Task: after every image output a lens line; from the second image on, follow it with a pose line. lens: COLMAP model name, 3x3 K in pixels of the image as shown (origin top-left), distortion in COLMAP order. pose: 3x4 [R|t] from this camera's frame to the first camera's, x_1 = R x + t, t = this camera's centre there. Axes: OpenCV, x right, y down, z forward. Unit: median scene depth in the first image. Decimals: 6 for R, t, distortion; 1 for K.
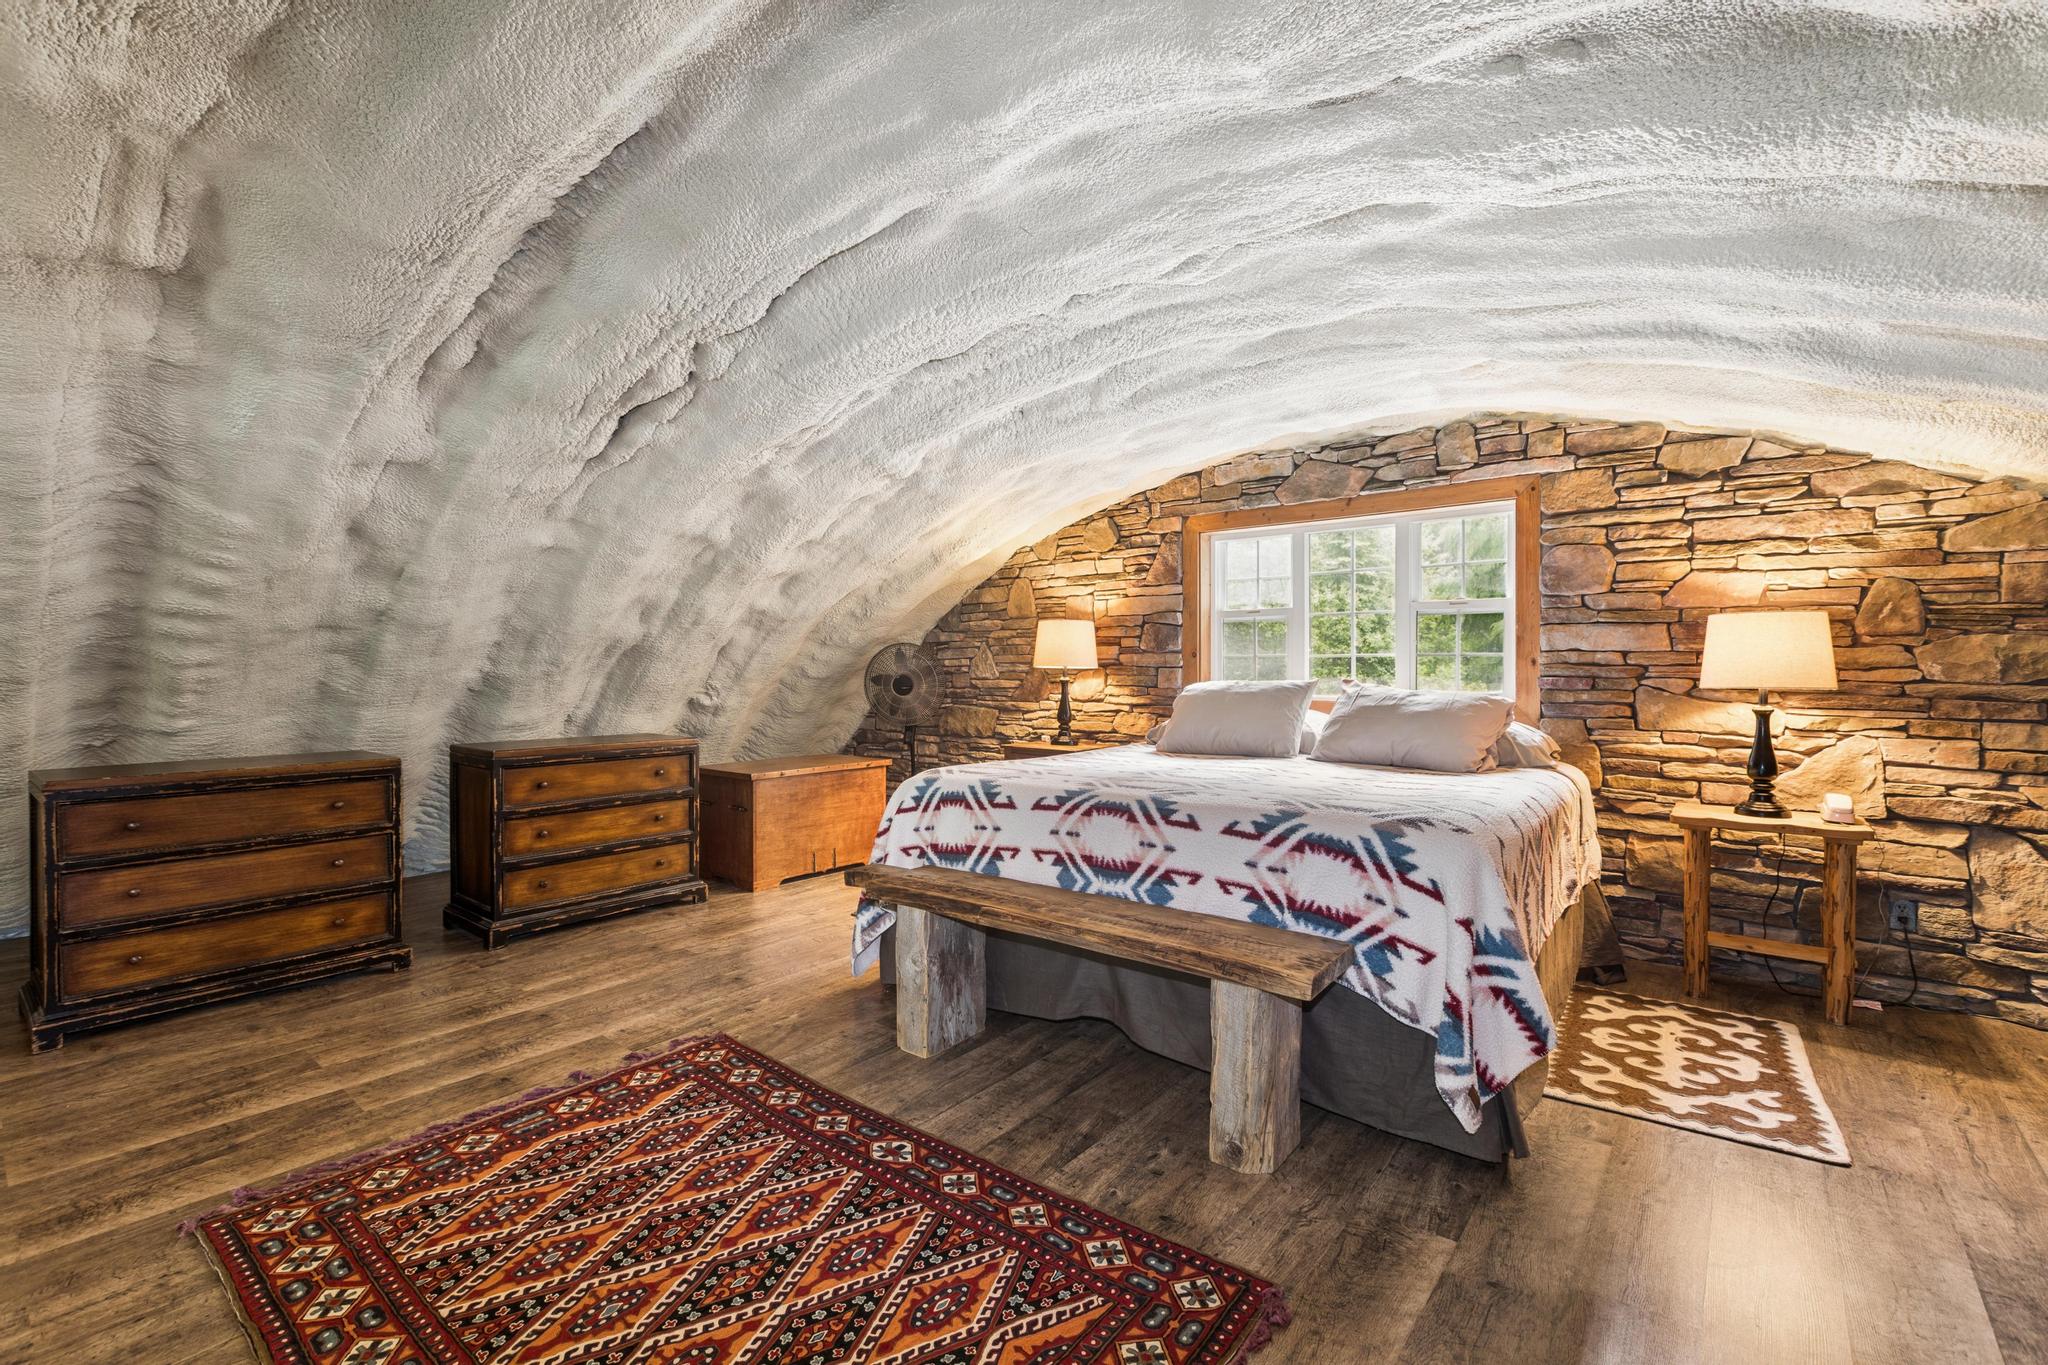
lens RADIAL K [[914.6, 0, 1038.1], [0, 914.6, 679.1], [0, 0, 1]] dist [0.002564, -0.001447]
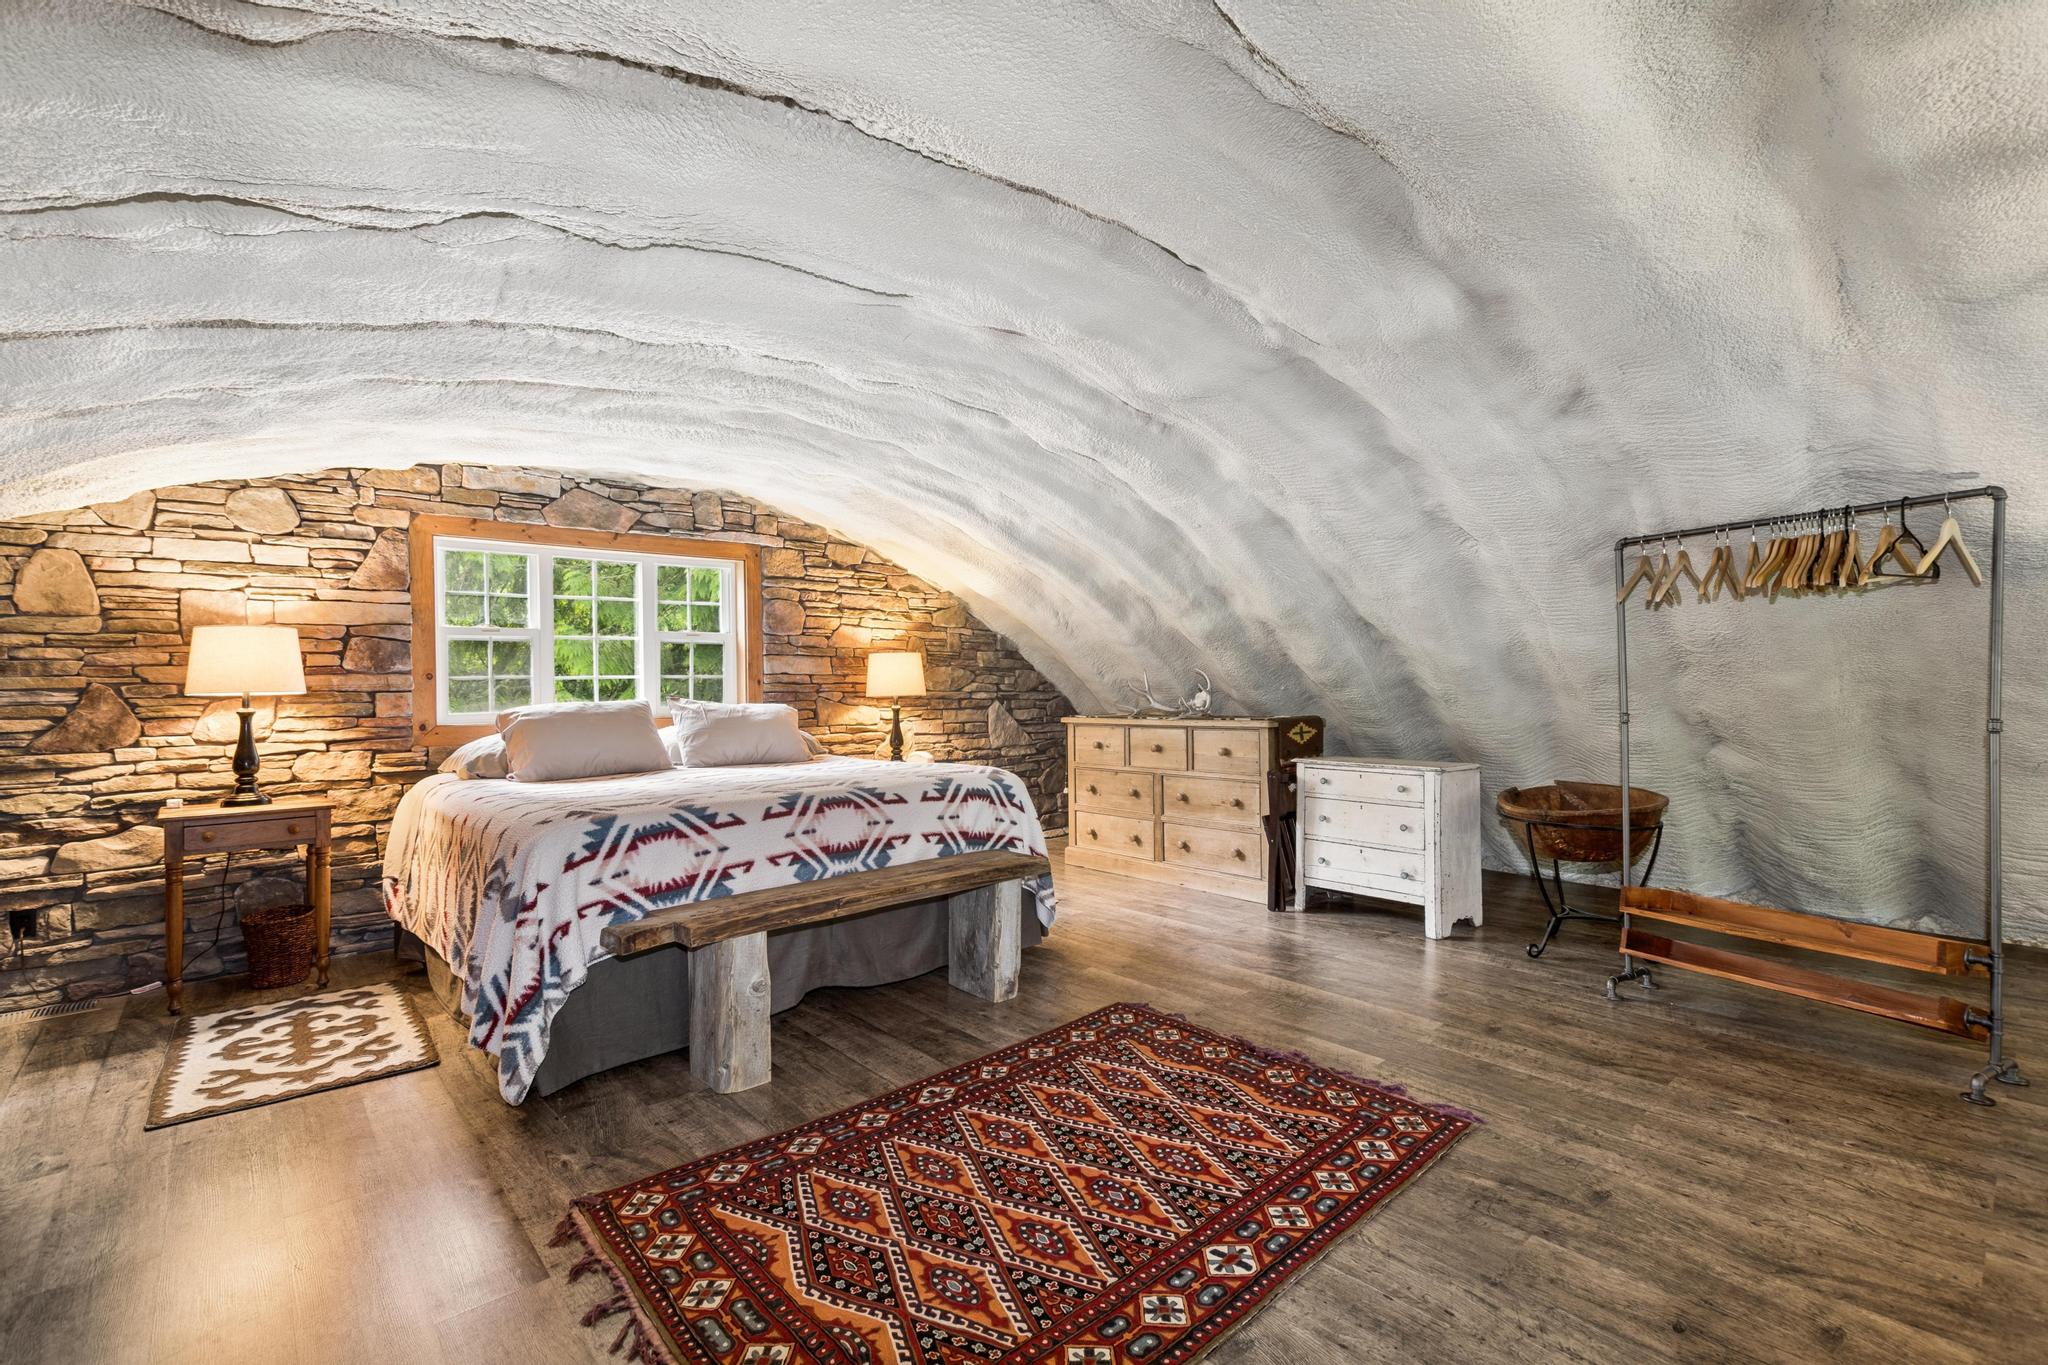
lens RADIAL K [[914.6, 0, 1038.1], [0, 914.6, 679.1], [0, 0, 1]] dist [0.002564, -0.001447]
pose [[0.140284, 0.001521, 0.990110, -0.818468], [0.028138, 0.999589, -0.005523, -0.004414], [-0.989711, 0.028635, 0.140184, 0.433827]]
